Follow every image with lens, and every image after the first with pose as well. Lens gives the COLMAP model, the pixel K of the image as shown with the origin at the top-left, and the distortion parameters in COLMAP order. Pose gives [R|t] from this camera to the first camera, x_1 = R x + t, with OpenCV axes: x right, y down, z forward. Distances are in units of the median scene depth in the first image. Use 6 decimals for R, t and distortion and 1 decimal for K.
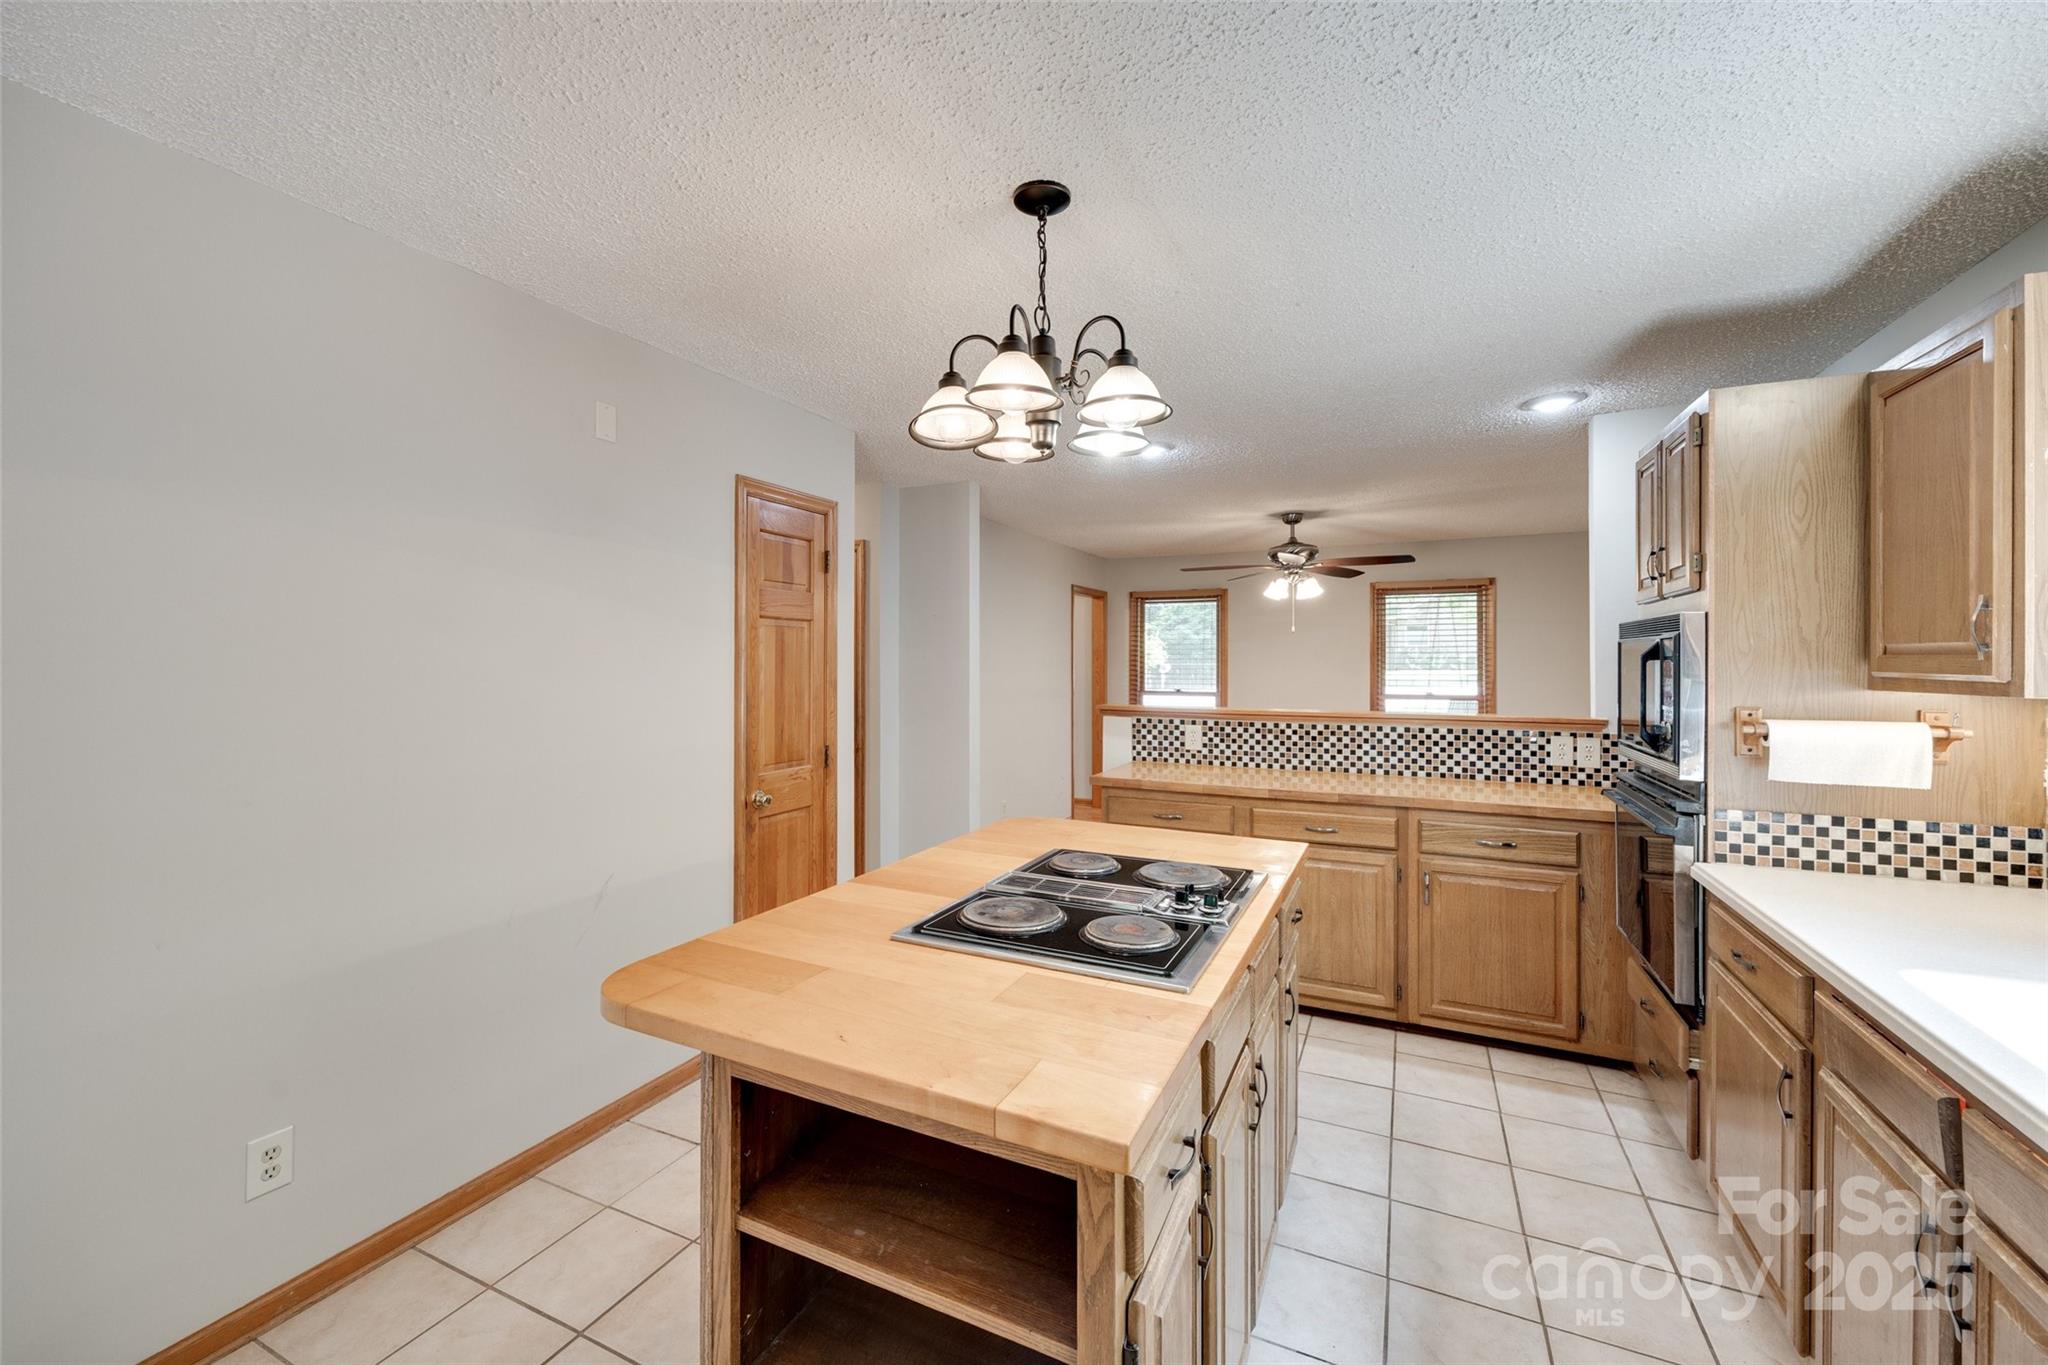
lens RADIAL K [[822.0, 0, 1023.7], [0, 822.0, 658.7], [0, 0, 1]] dist [-0.000293, -0.006254]
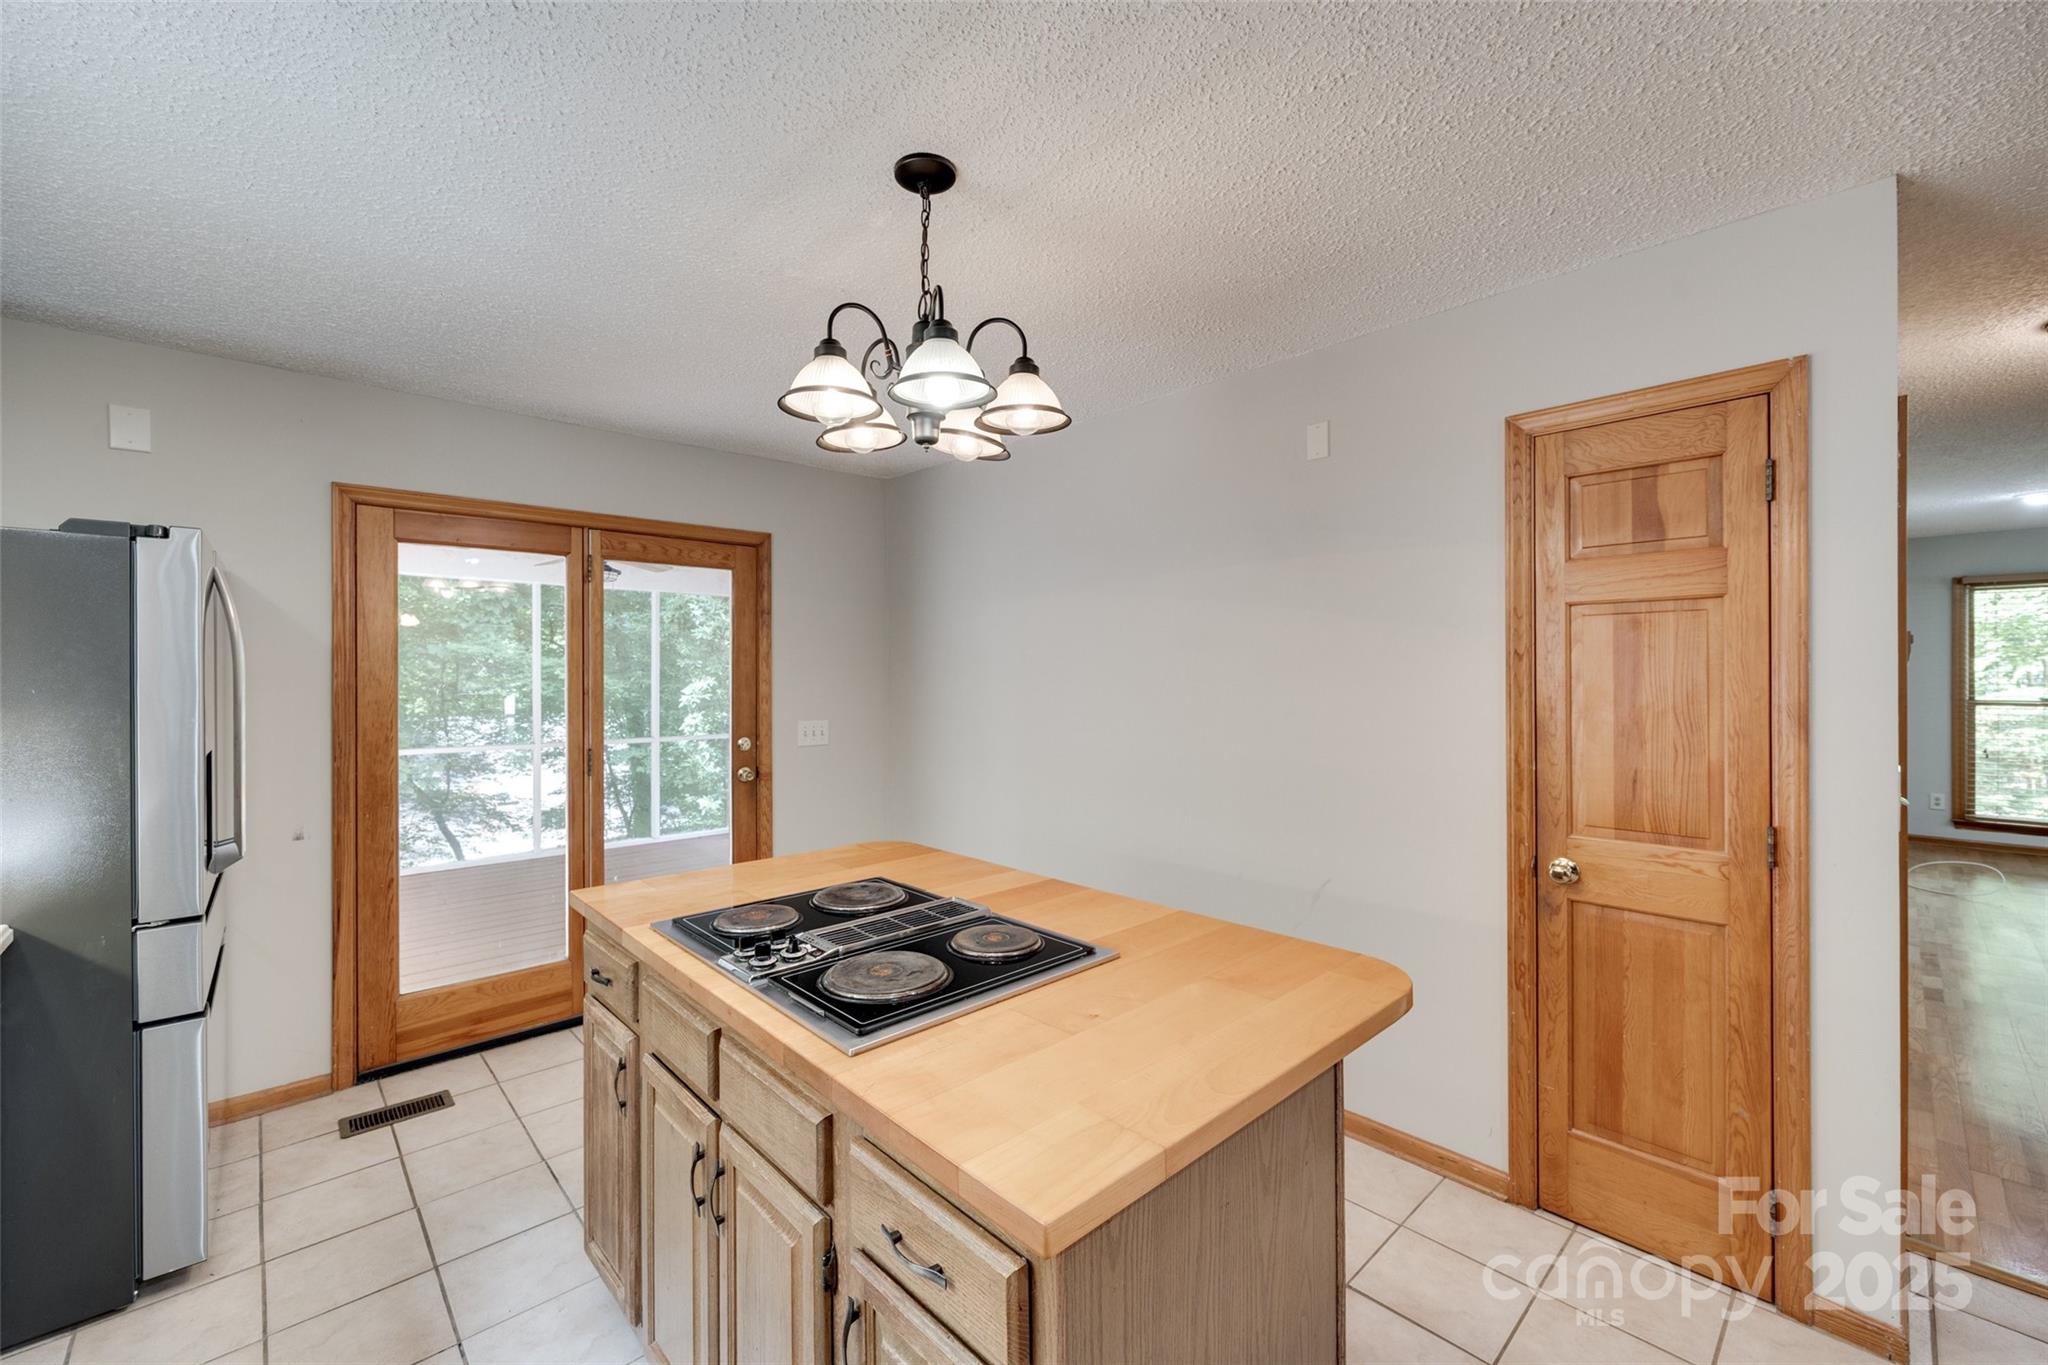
lens RADIAL K [[824.1, 0, 1043.8], [0, 824.1, 677.3], [0, 0, 1]] dist [-0.000841, -0.000046]
pose [[-0.351339, 0.001659, -0.936247, 0.438182], [0.007777, 0.999969, -0.001146, 0.006125], [0.936216, -0.007684, -0.351342, 0.775236]]
